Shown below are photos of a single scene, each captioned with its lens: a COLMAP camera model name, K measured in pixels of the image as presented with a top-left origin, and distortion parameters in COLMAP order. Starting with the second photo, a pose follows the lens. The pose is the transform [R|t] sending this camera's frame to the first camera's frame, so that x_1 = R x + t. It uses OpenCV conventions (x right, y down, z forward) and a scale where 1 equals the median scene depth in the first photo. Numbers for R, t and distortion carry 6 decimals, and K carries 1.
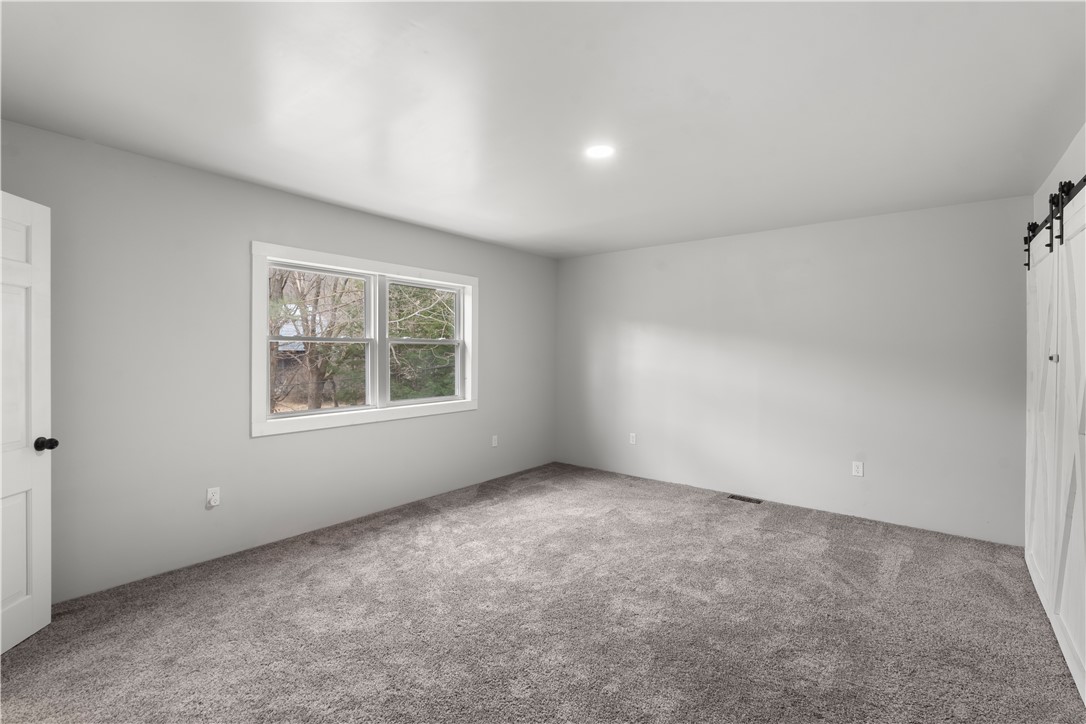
lens RADIAL K [[483.0, 0, 543.7], [0, 483.0, 354.0], [0, 0, 1]] dist [0.001092, 0.000221]
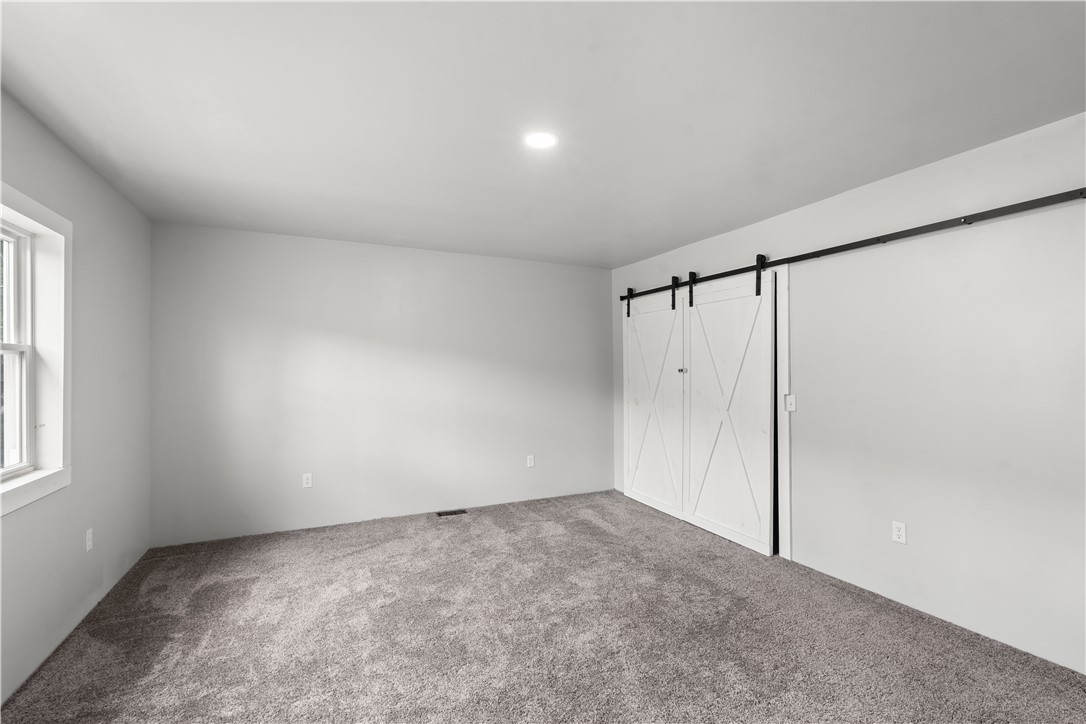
lens RADIAL K [[483.6, 0, 543.0], [0, 483.6, 362.0], [0, 0, 1]] dist [-0.001544, -0.000044]
pose [[0.442616, 0.006469, 0.896688, -0.486033], [0.008063, 0.999905, -0.011193, -0.003913], [-0.896675, 0.012184, 0.442522, 0.443356]]
